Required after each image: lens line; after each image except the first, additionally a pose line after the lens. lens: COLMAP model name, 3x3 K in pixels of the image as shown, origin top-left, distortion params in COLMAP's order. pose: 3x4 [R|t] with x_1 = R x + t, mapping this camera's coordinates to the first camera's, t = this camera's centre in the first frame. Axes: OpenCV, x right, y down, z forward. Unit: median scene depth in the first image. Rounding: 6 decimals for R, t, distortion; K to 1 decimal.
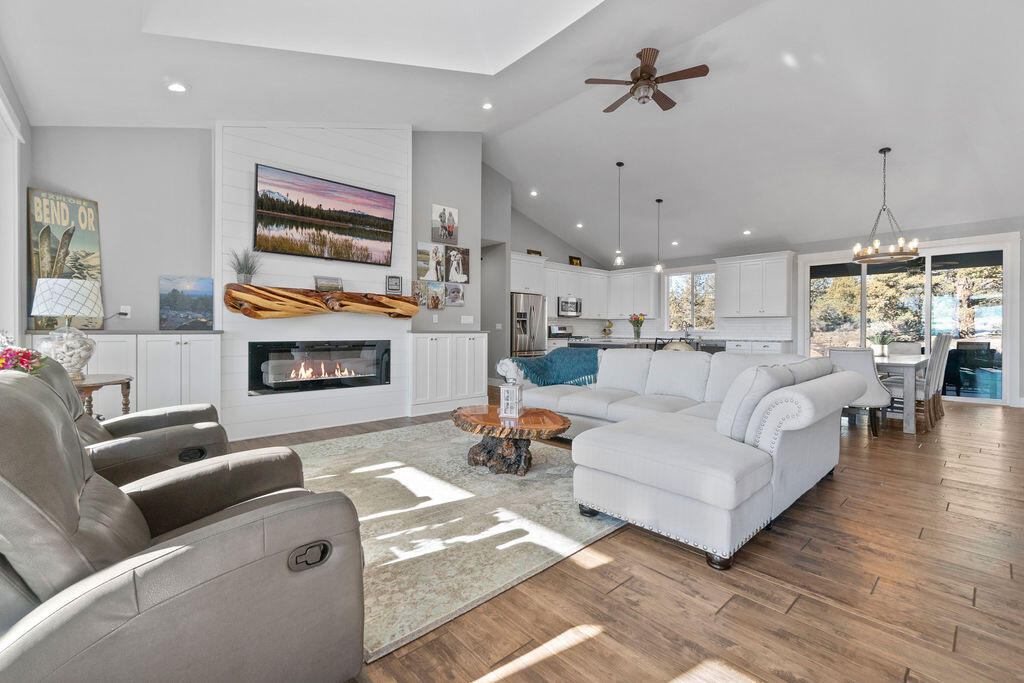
lens RADIAL K [[441.5, 0, 520.7], [0, 441.5, 333.8], [0, 0, 1]] dist [-0.000075, -0.000020]
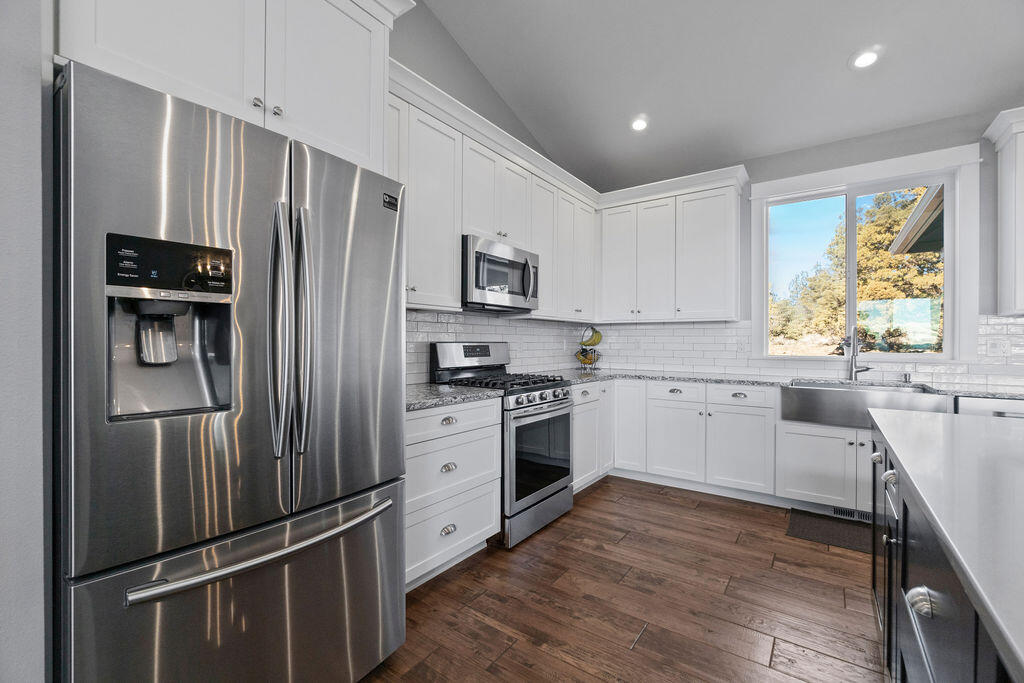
lens RADIAL K [[441.7, 0, 512.0], [0, 441.7, 341.5], [0, 0, 1]] dist [-0.001961, -0.000125]
pose [[0.980337, -0.000747, 0.197329, 0.061299], [0.002622, 0.999954, -0.009240, -0.015835], [-0.197313, 0.009576, 0.980294, 0.730342]]
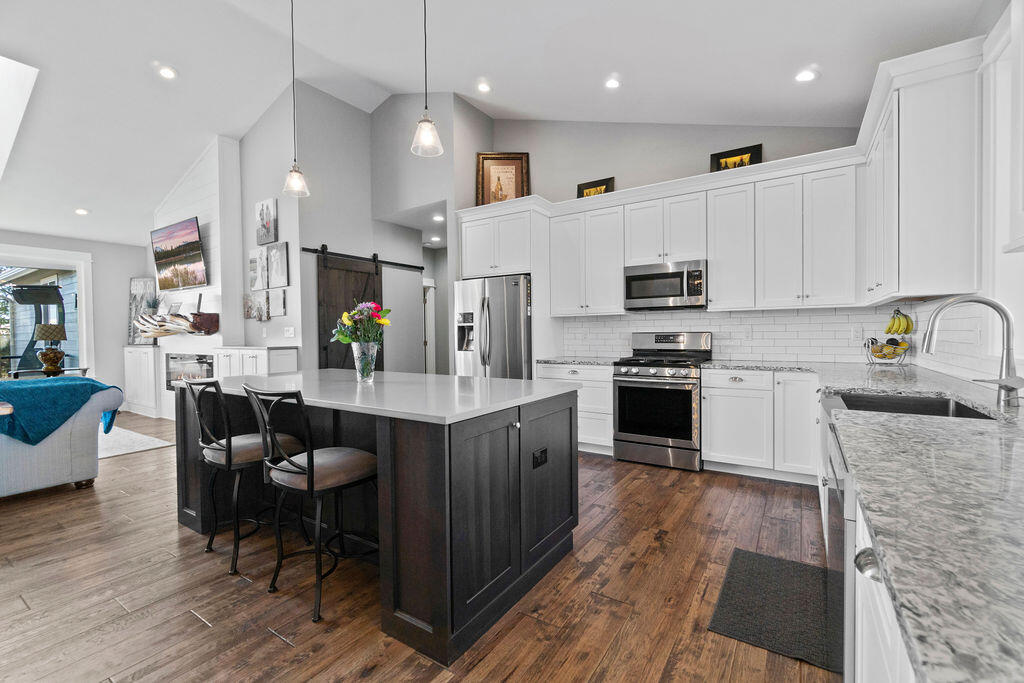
lens RADIAL K [[438.0, 0, 520.4], [0, 438.0, 340.2], [0, 0, 1]] dist [-0.001967, 0.000025]
pose [[0.245962, 0.010452, -0.969223, 0.485181], [0.003275, 0.999927, 0.011614, -0.016141], [0.969274, -0.006031, 0.245910, 0.792269]]
